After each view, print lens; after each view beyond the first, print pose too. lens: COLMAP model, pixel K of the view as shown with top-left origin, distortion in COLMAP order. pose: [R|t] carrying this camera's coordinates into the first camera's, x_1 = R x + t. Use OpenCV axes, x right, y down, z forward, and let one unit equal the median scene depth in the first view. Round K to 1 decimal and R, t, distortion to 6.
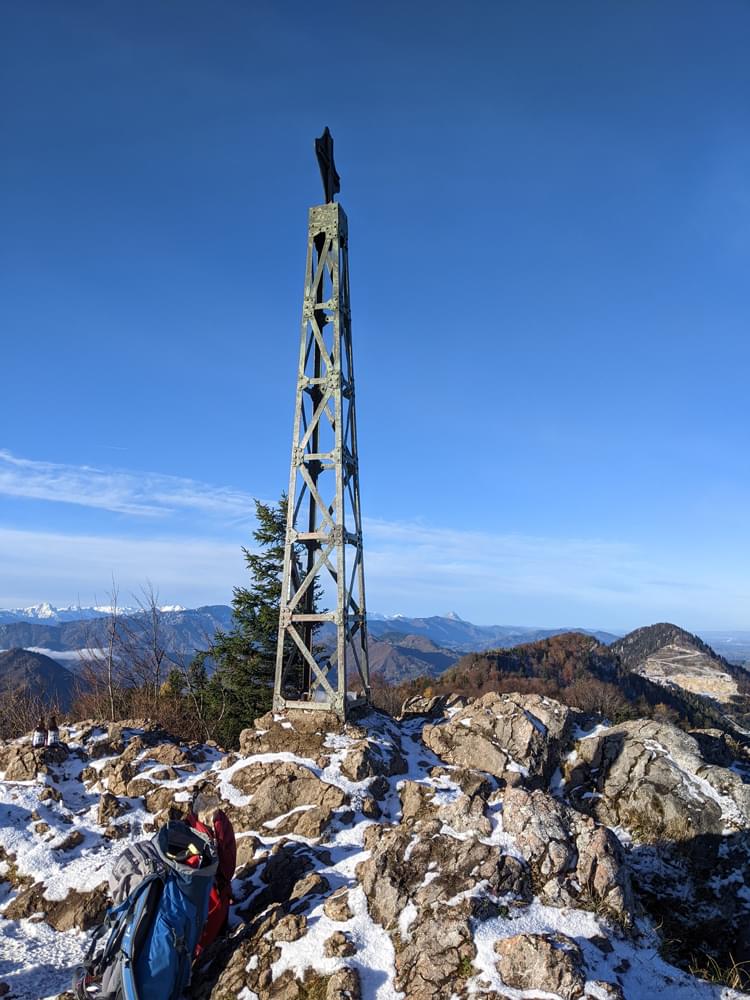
lens RADIAL K [[793.2, 0, 350.5], [0, 793.2, 512.9], [0, 0, 1]] dist [0.088247, -0.122731]
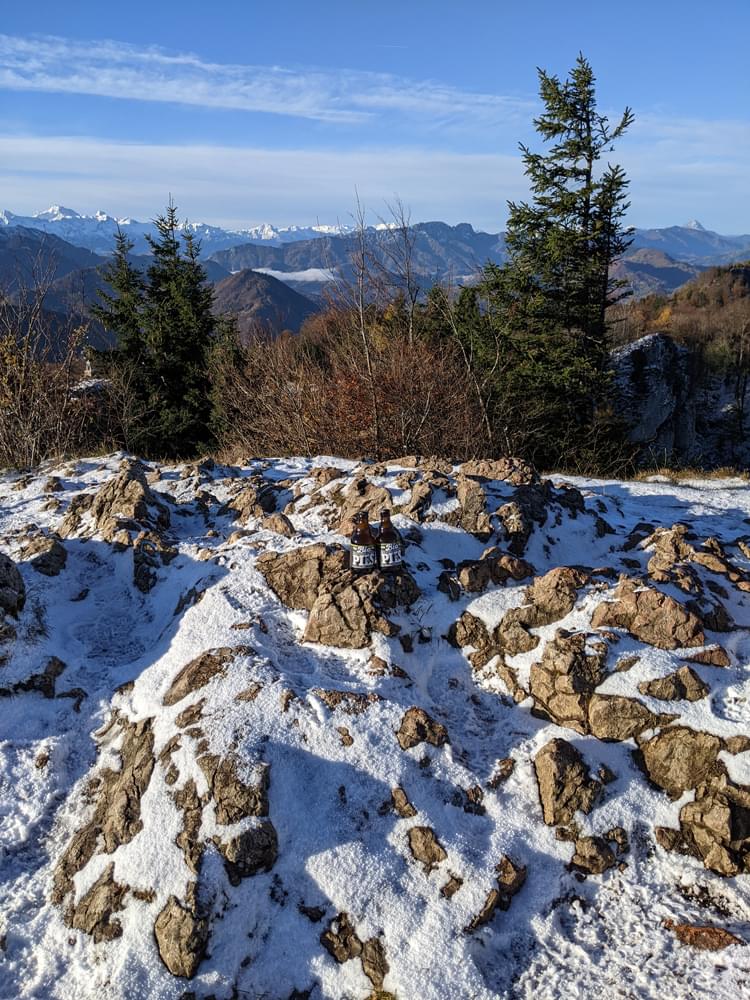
lens RADIAL K [[793.2, 0, 373.9], [0, 793.2, 478.8], [0, 0, 1]] dist [0.088247, -0.122731]
pose [[0.972267, 0.044298, -0.229640, -0.083108], [0.054967, 0.911112, 0.408477, 0.014461], [0.227322, -0.409771, 0.883410, 0.183056]]
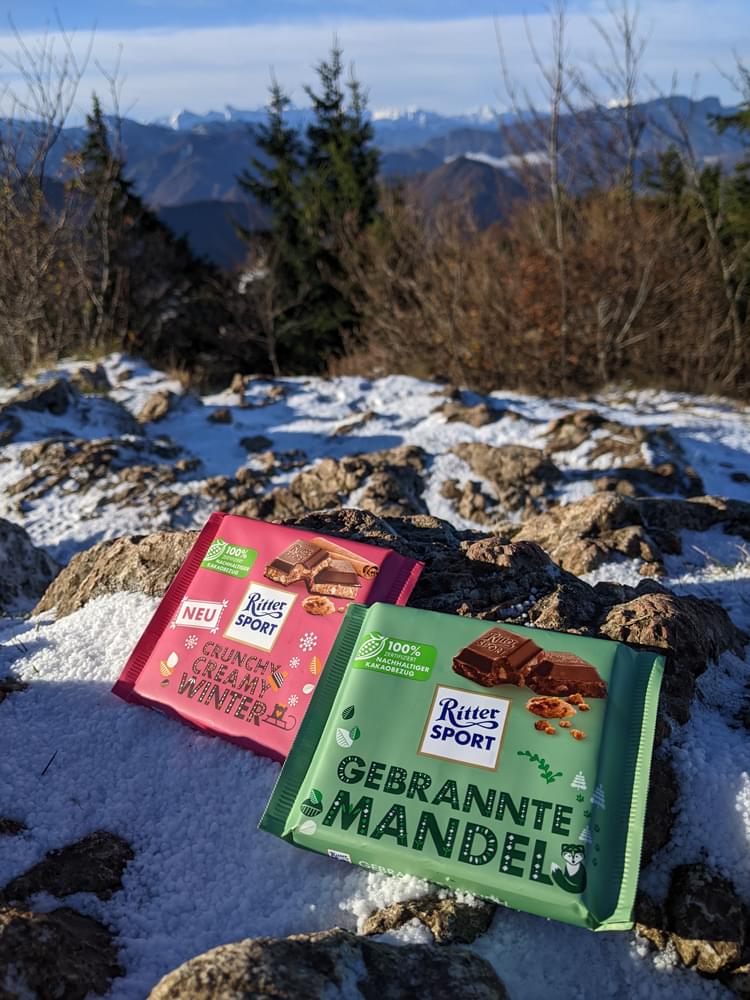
lens RADIAL K [[793.2, 0, 373.0], [0, 793.2, 493.6], [0, 0, 1]] dist [0.088247, -0.122731]
pose [[0.881837, 0.143886, -0.449065, -0.110823], [0.121035, 0.851342, 0.510458, 0.085623], [0.455756, -0.504494, 0.733330, 0.365475]]
